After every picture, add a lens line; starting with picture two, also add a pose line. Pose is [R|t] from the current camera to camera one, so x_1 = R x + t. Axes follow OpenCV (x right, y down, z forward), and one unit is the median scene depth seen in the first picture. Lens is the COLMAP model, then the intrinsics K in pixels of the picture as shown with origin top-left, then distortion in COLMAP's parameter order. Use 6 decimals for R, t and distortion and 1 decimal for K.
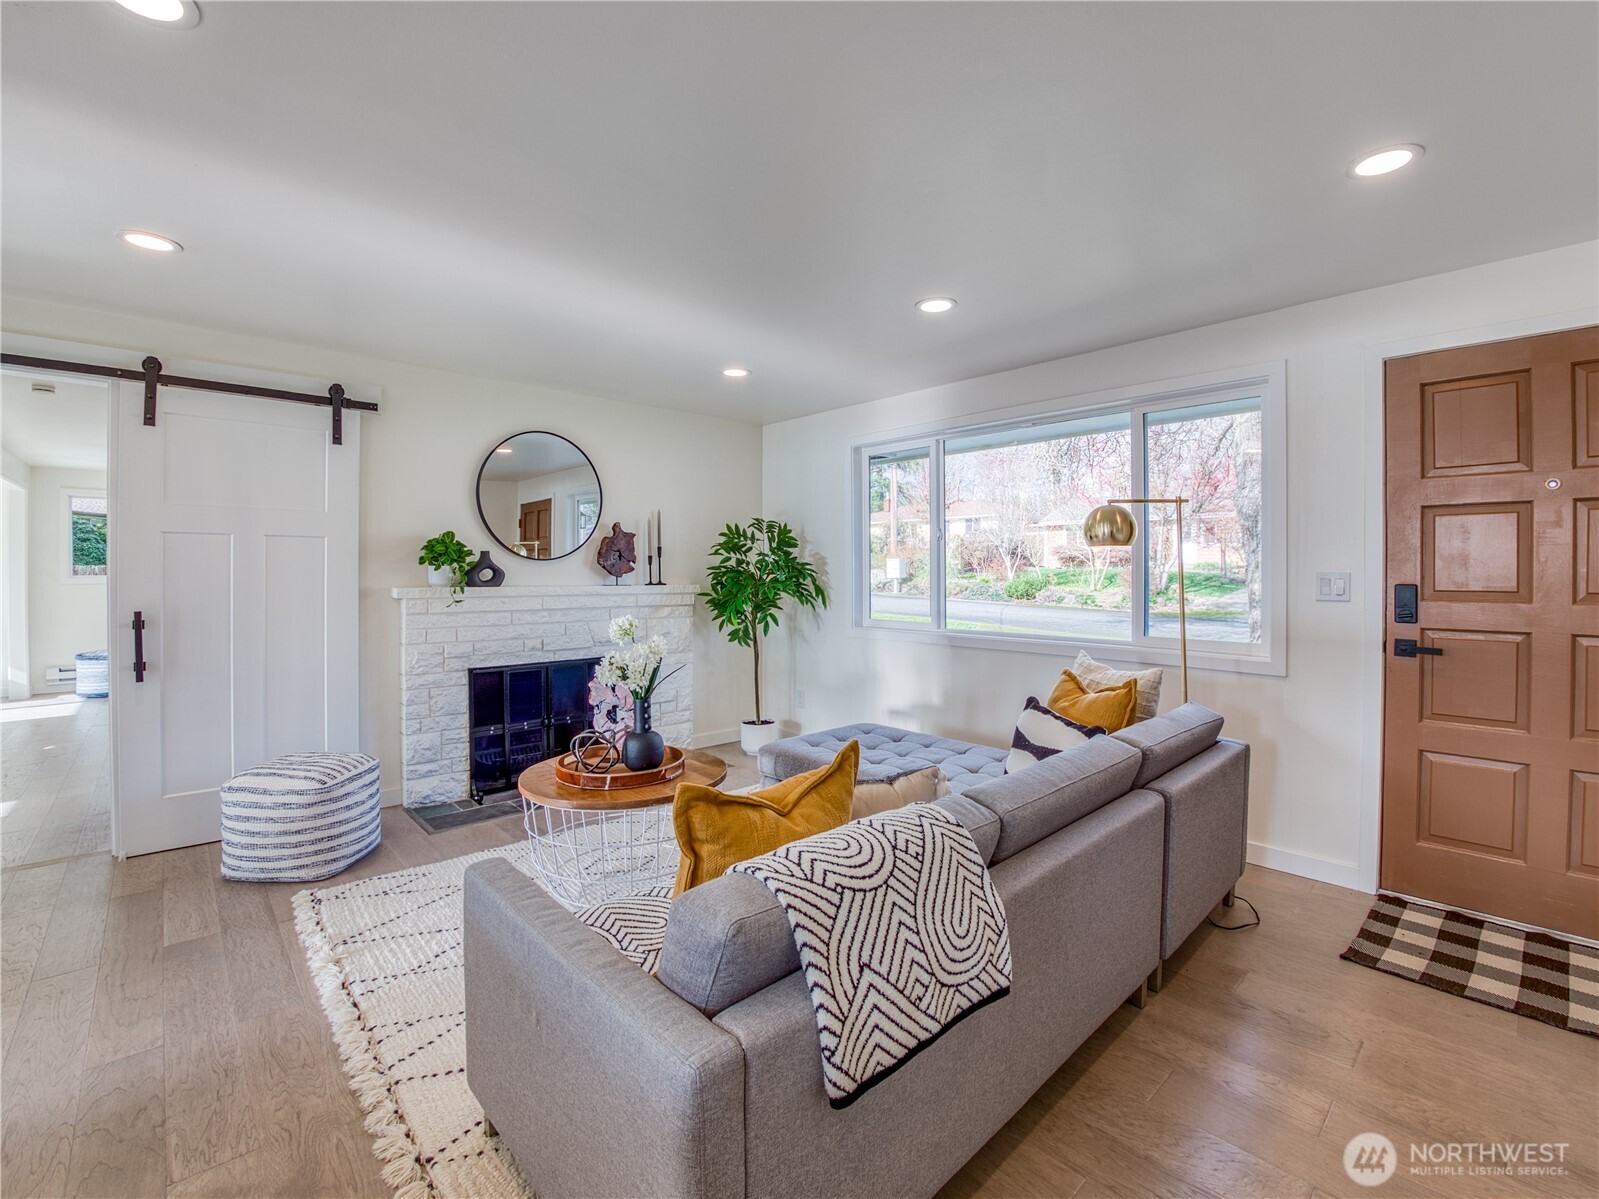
lens RADIAL K [[684.1, 0, 809.0], [0, 684.1, 569.6], [0, 0, 1]] dist [-0.038838, 0.000824]
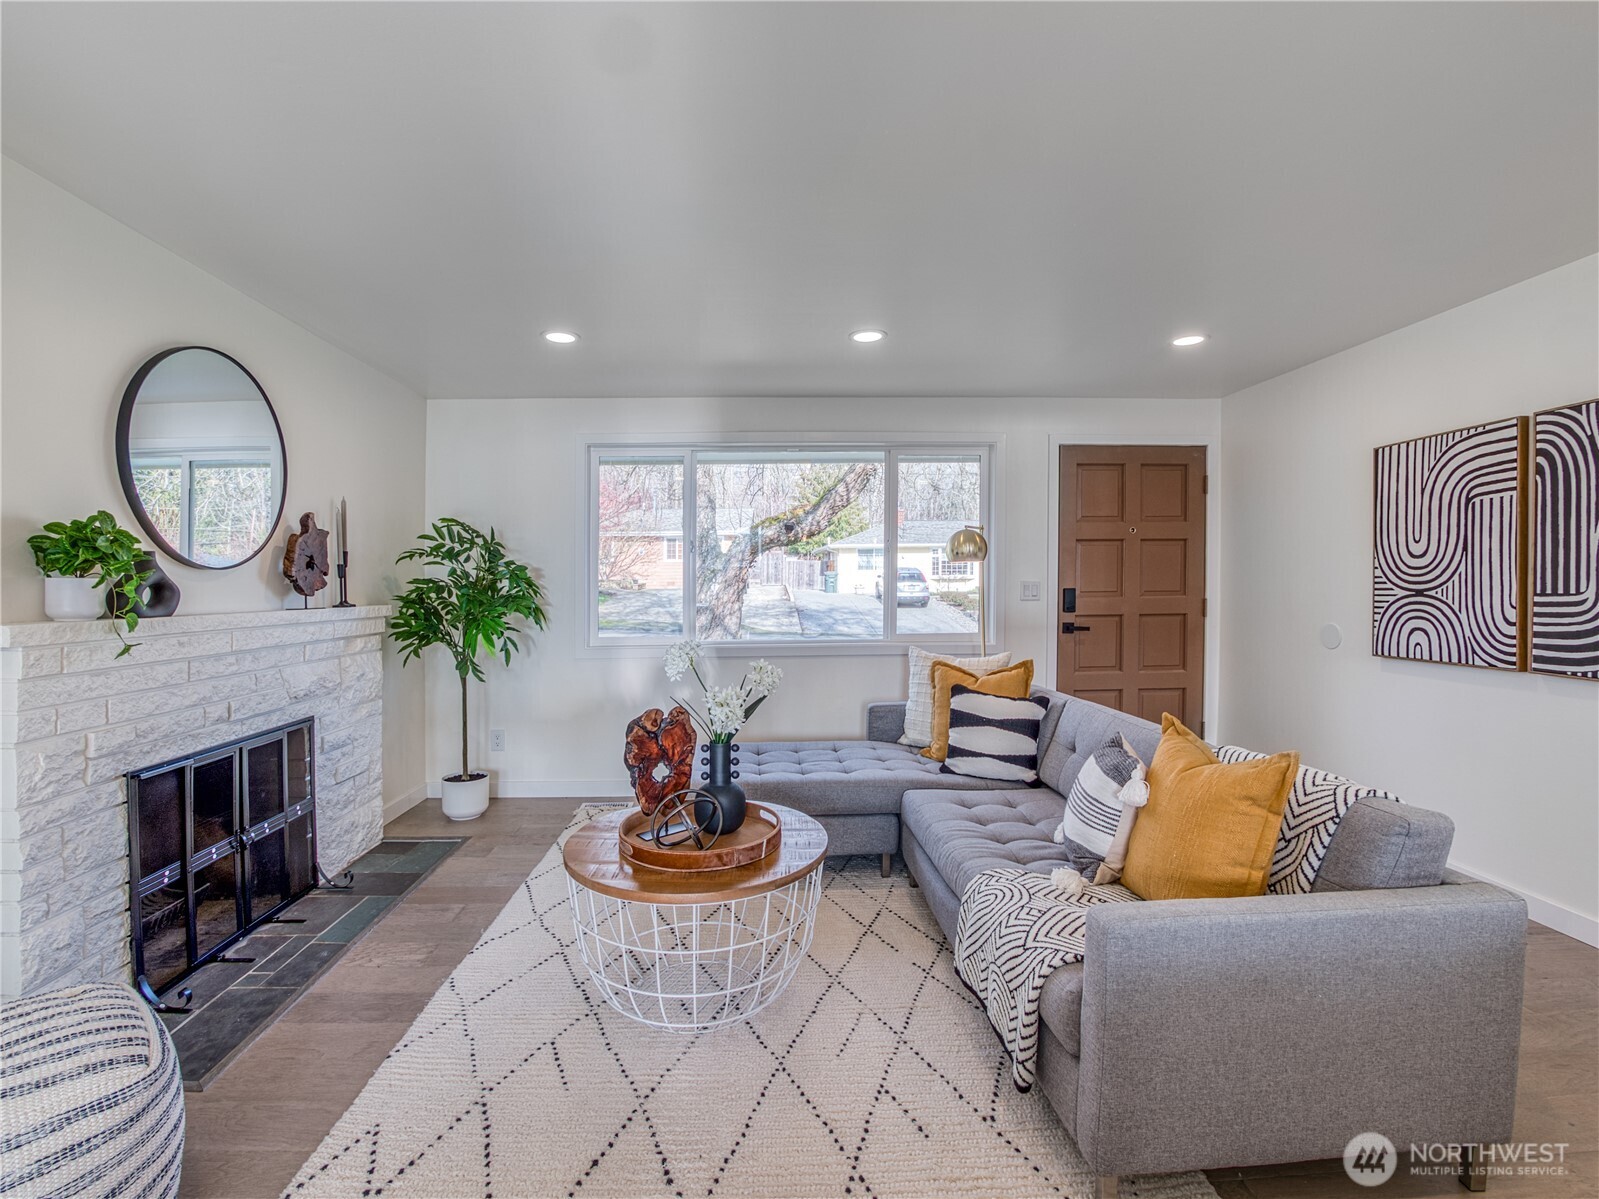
lens RADIAL K [[684.1, 0, 782.5], [0, 684.1, 586.2], [0, 0, 1]] dist [-0.038838, 0.000824]
pose [[0.679283, -0.010095, 0.733807, -0.517796], [0.007980, 0.999948, 0.006369, 0.001233], [-0.733833, 0.001529, 0.679328, 0.267500]]
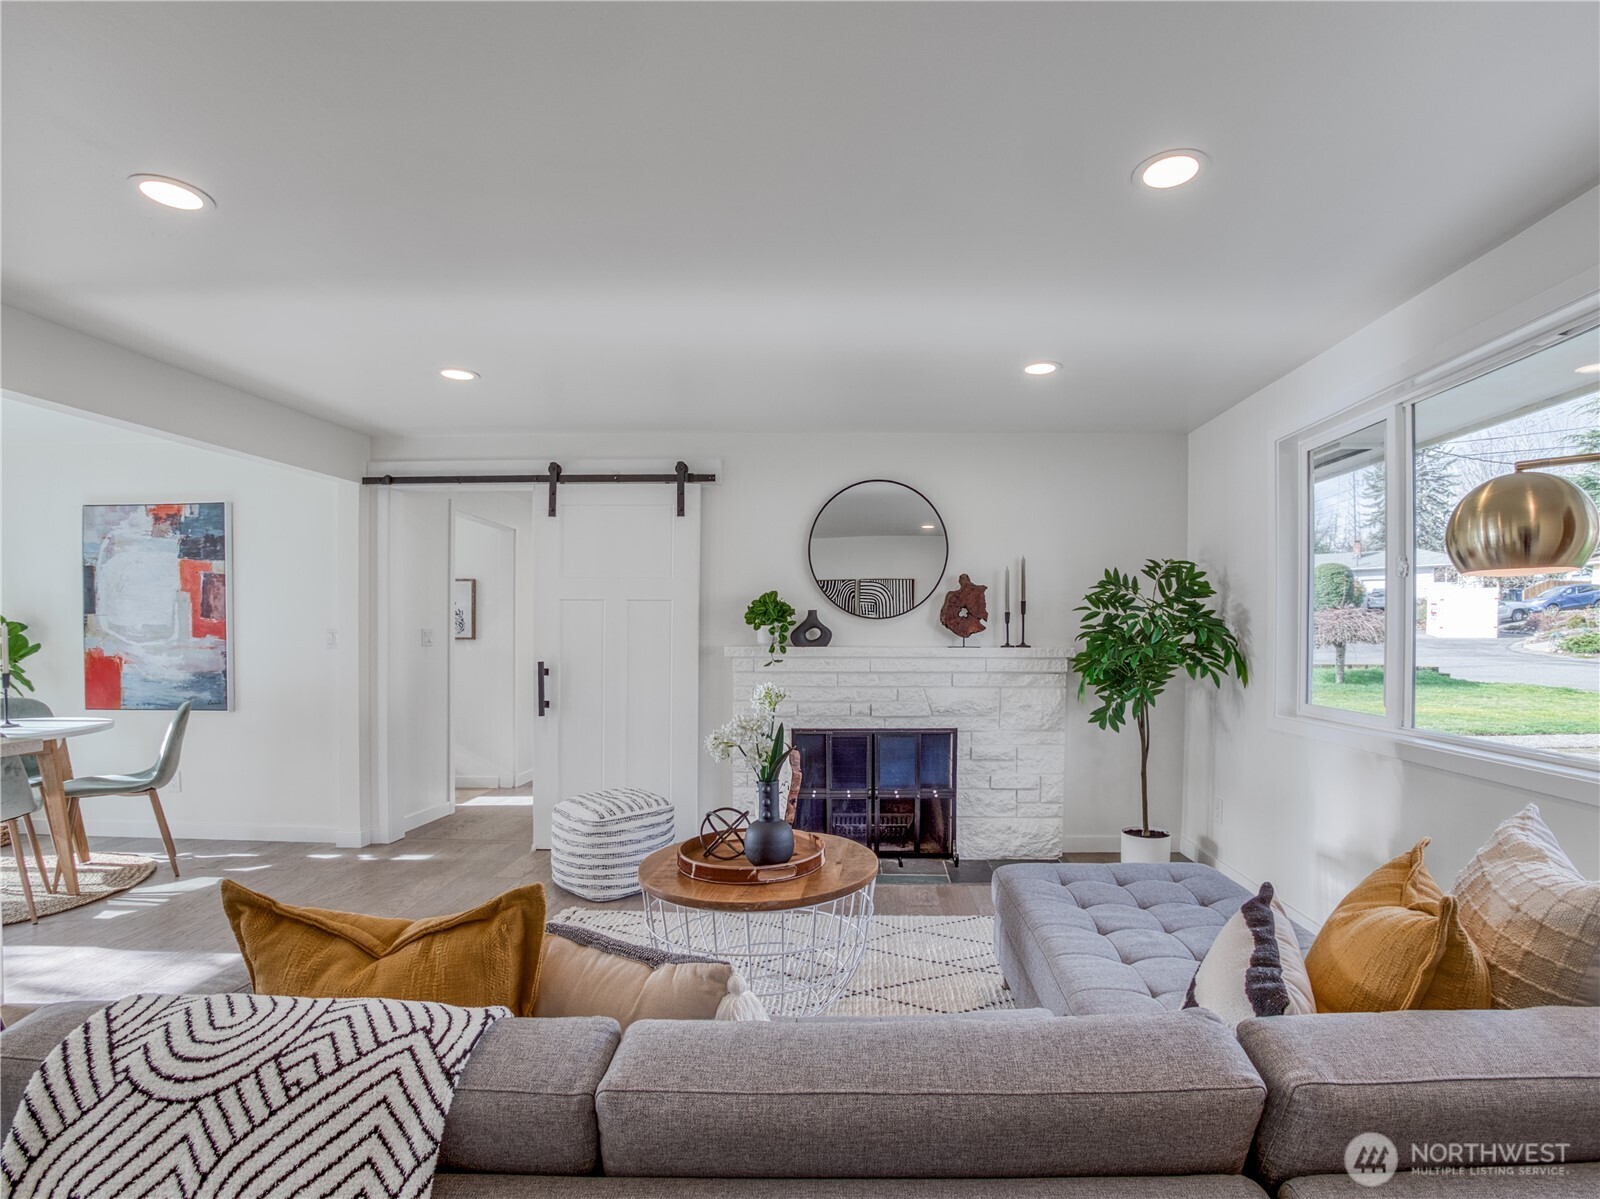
lens RADIAL K [[737.0, 0, 867.9], [0, 737.0, 638.5], [0, 0, 1]] dist [-0.032100, 0.002218]
pose [[0.732944, 0.007624, -0.680246, 0.308314], [0.001088, 0.999923, 0.012380, 0.000293], [0.680288, -0.009814, 0.732879, 0.273346]]
